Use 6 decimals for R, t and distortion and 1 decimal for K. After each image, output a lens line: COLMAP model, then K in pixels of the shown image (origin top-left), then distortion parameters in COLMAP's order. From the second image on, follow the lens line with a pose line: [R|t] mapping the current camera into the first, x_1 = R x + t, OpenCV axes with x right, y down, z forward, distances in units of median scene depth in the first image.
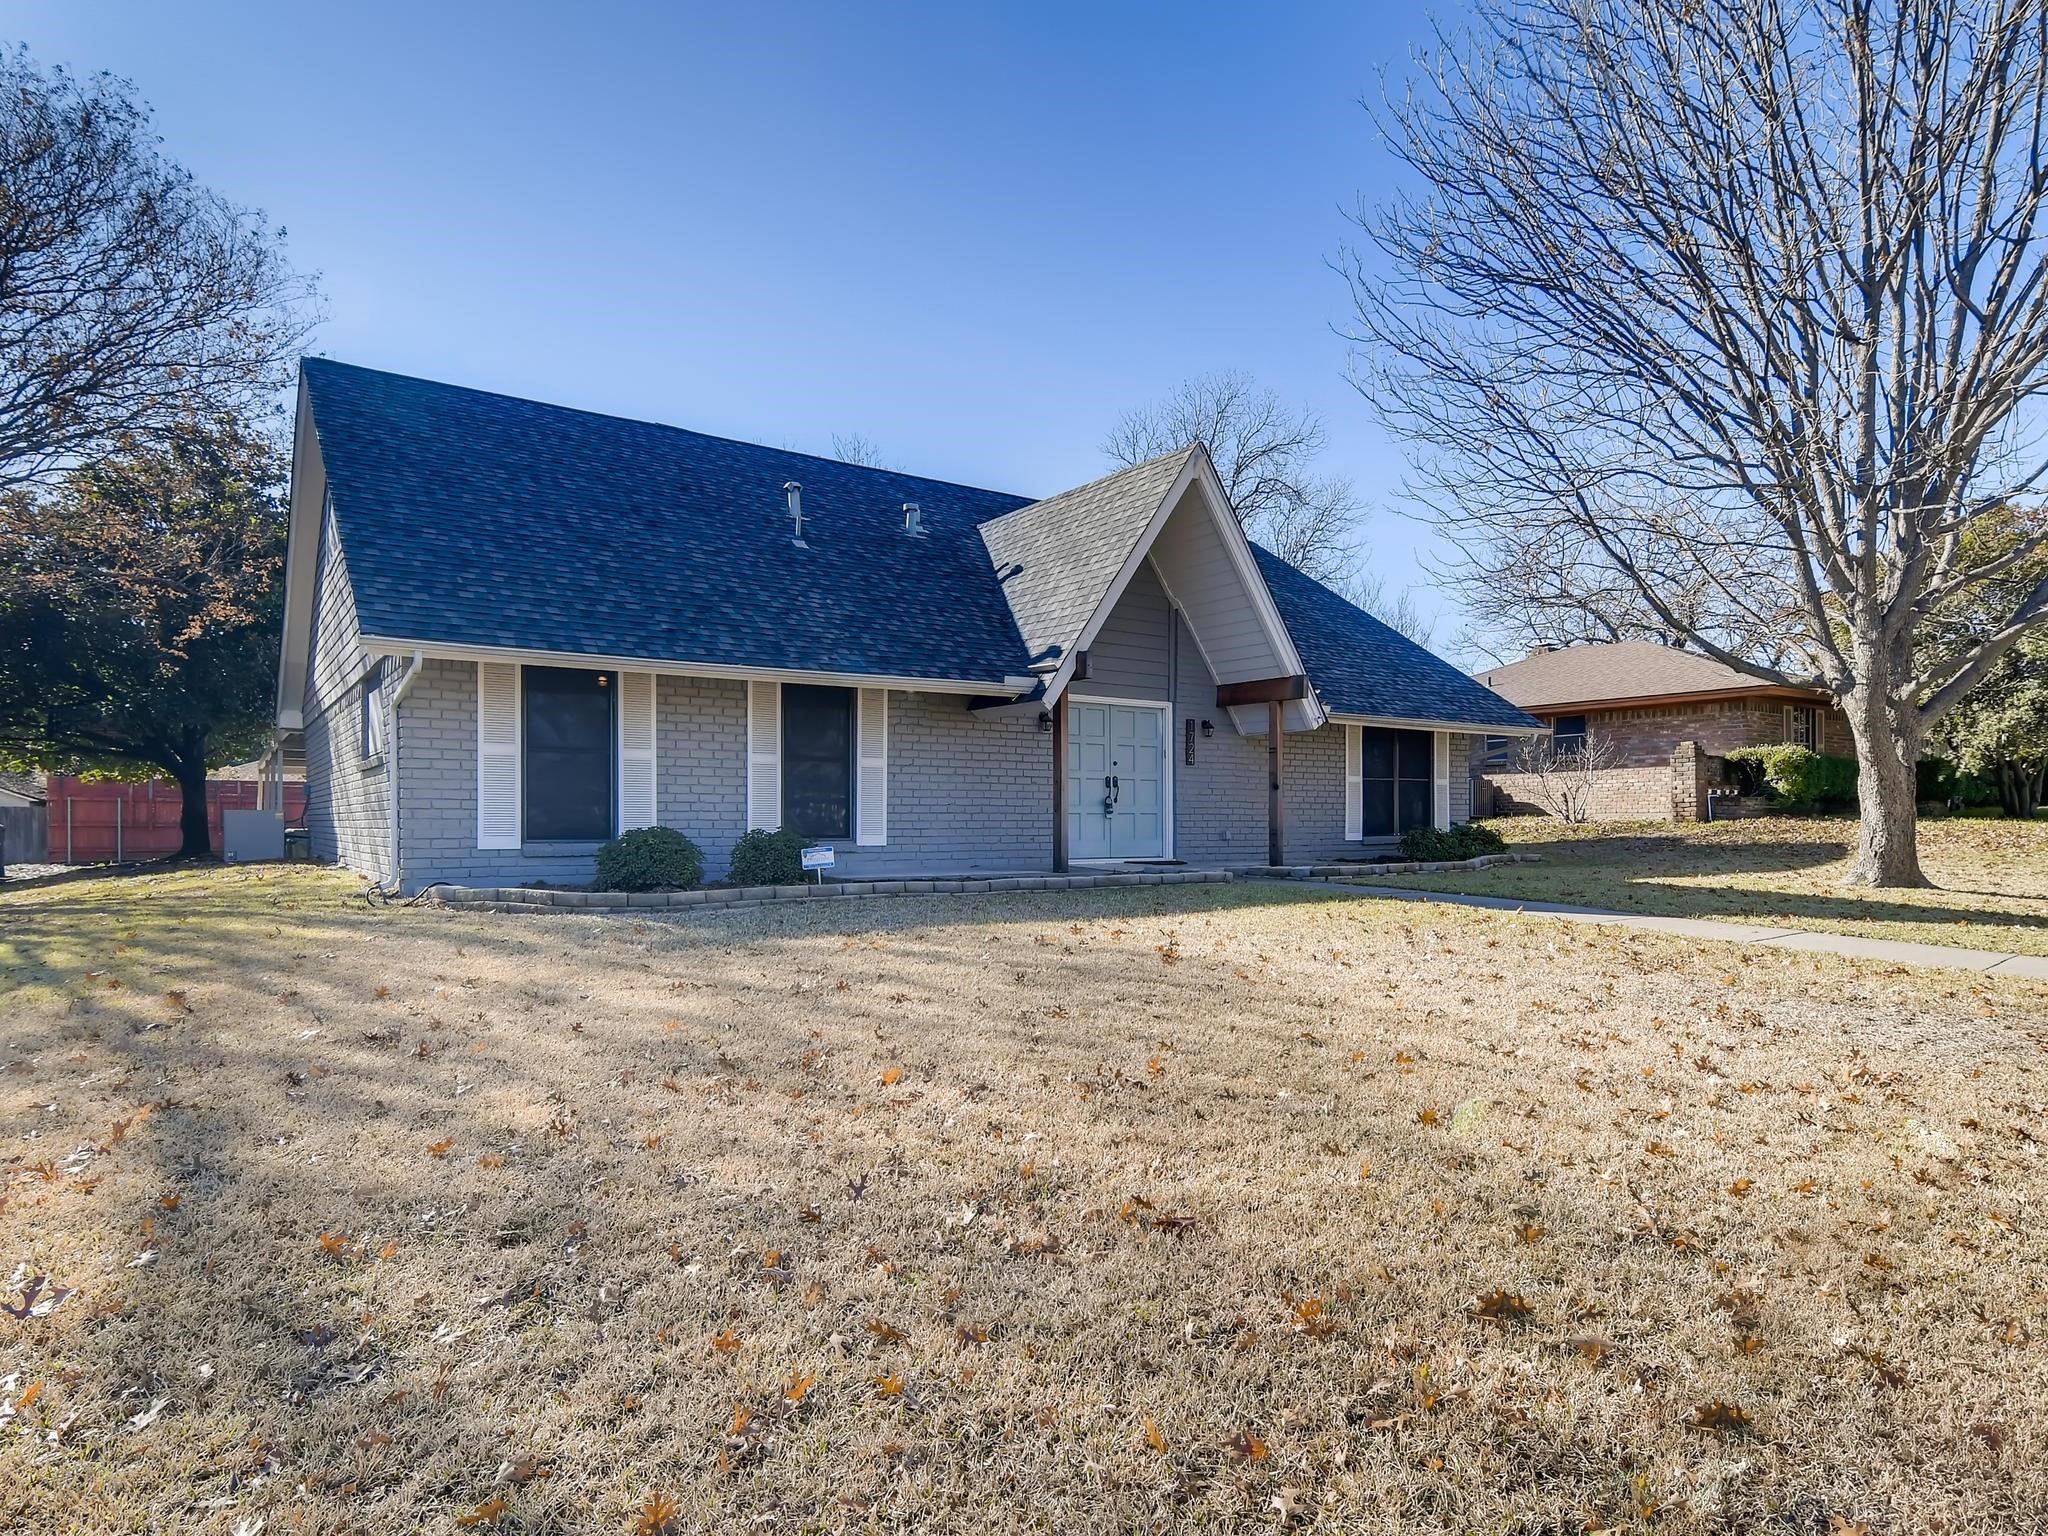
lens RADIAL K [[1153.0, 0, 1024.0], [0, 1153.0, 768.0], [0, 0, 1]] dist [-0.003237, -0.001483]
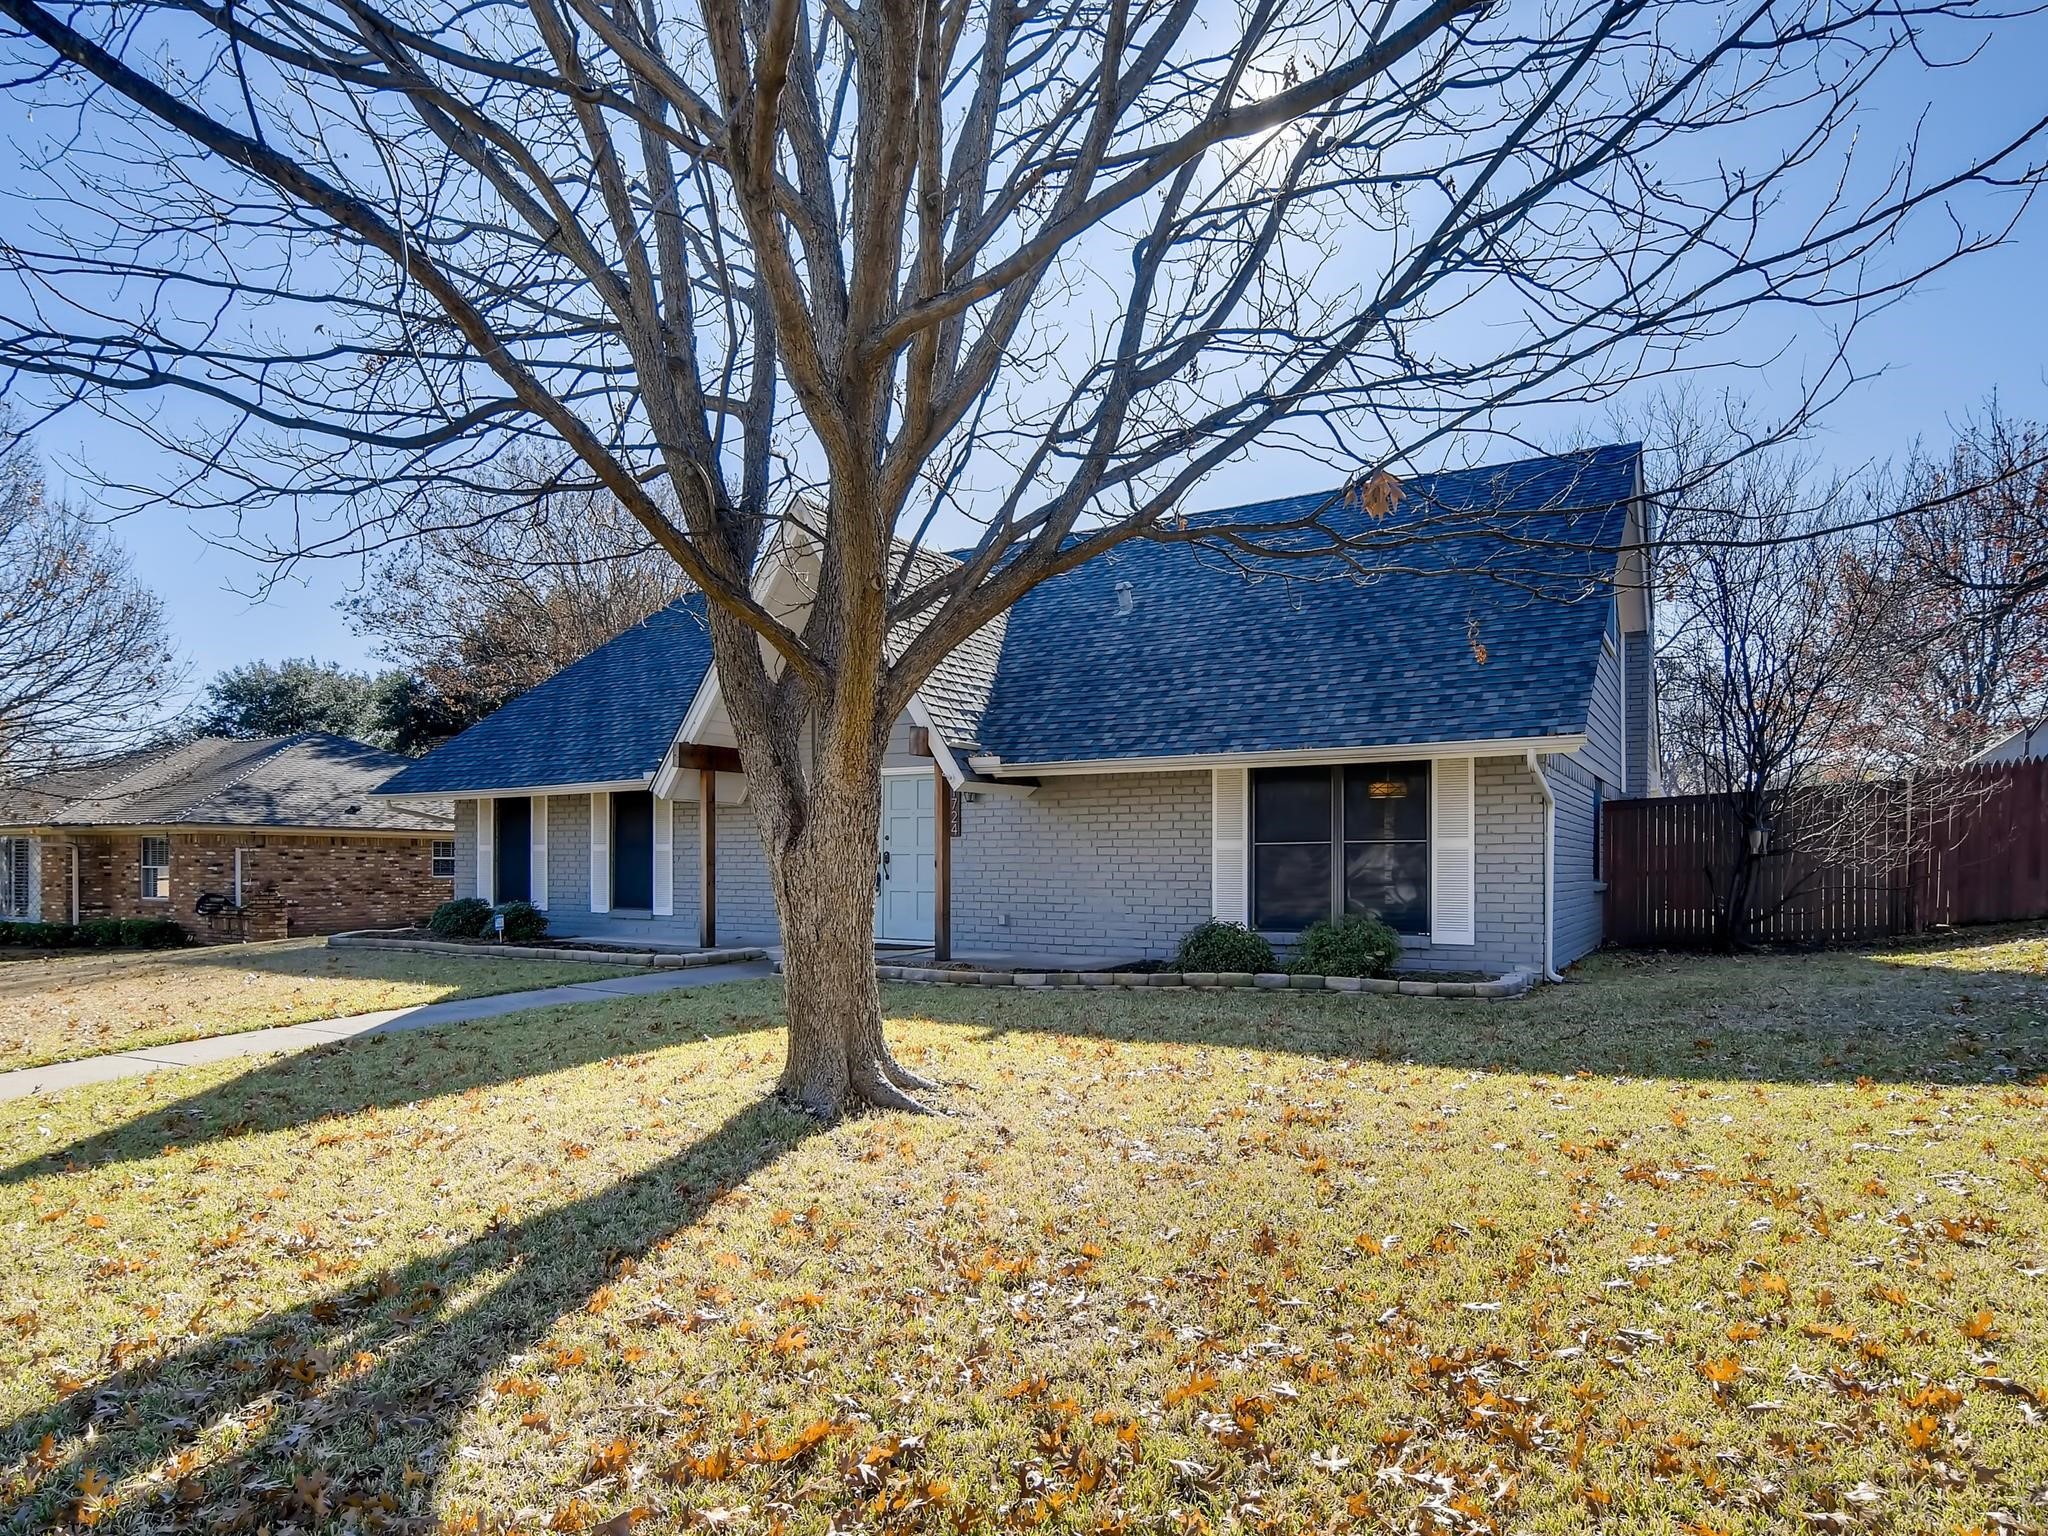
lens RADIAL K [[1153.0, 0, 1024.0], [0, 1153.0, 768.0], [0, 0, 1]] dist [-0.003237, -0.001483]
pose [[0.461297, -0.097982, -0.881819, 0.584944], [0.022578, 0.994858, -0.098731, 0.020562], [0.886958, 0.025635, 0.461138, 0.385289]]
